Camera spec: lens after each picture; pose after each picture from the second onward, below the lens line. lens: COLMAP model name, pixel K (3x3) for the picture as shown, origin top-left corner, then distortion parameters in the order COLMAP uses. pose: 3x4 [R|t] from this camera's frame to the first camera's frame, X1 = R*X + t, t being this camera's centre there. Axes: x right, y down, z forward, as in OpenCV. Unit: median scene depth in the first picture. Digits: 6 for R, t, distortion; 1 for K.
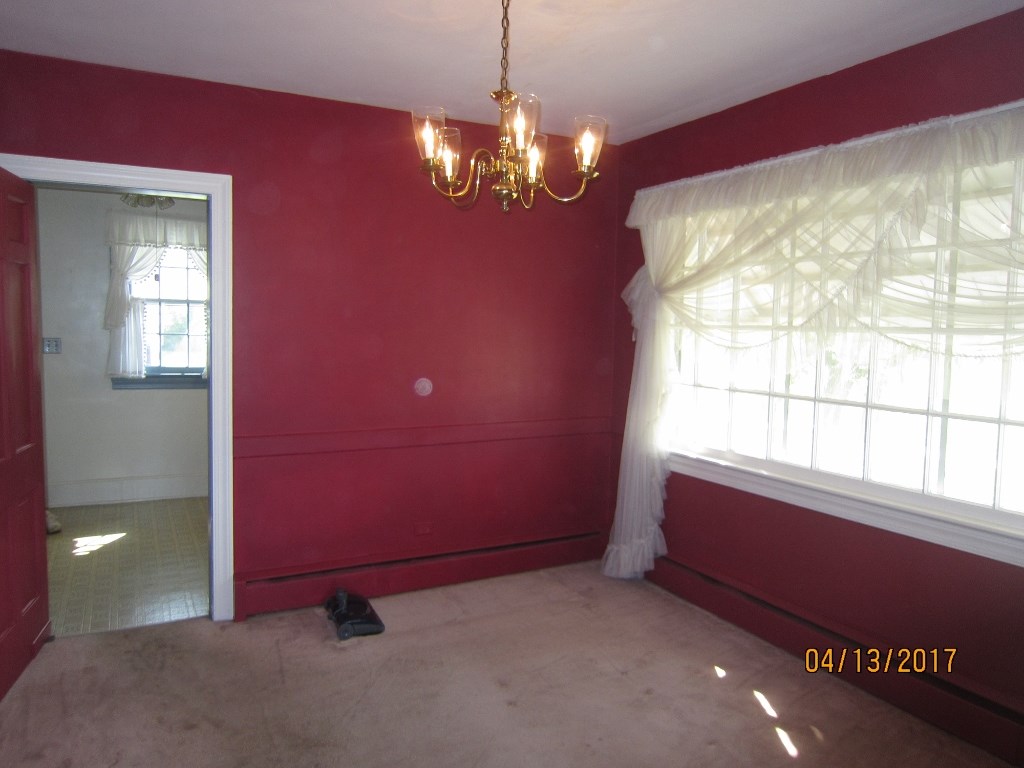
lens RADIAL K [[744.9, 0, 507.2], [0, 744.9, 383.6], [0, 0, 1]] dist [-0.012889, -0.002932]
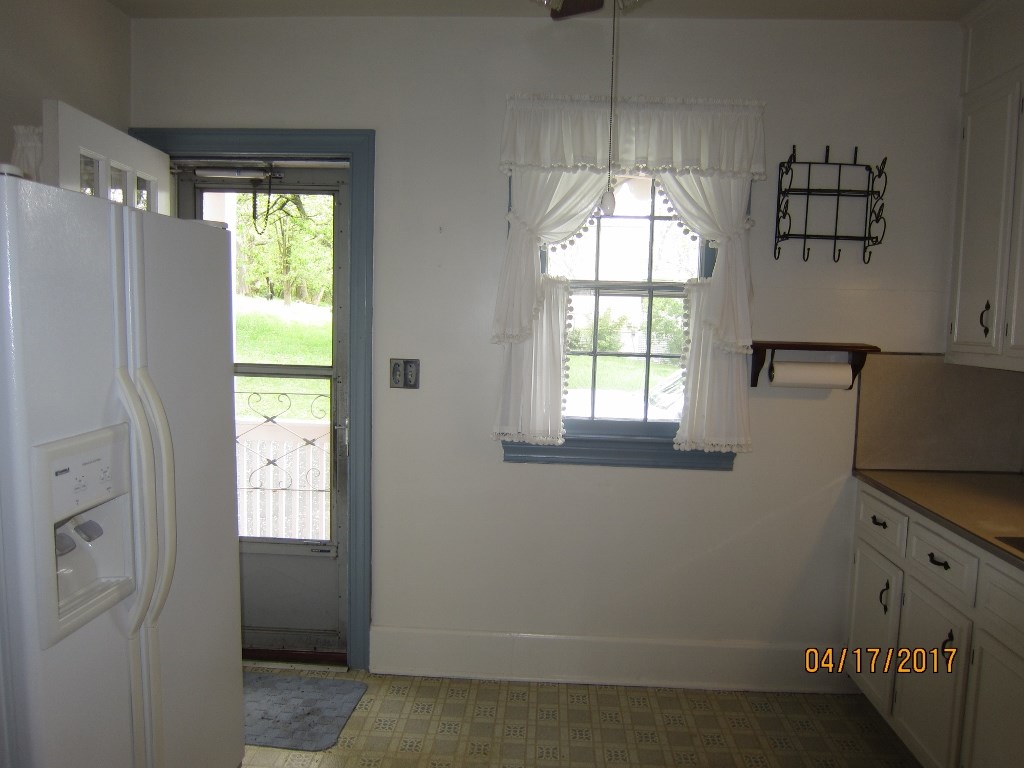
lens RADIAL K [[744.9, 0, 511.7], [0, 744.9, 382.1], [0, 0, 1]] dist [-0.012889, -0.002932]
pose [[0.858587, 0.051899, -0.510035, -0.268799], [-0.041159, 0.998629, 0.032330, -0.062656], [0.511014, -0.006766, 0.859546, 0.561092]]
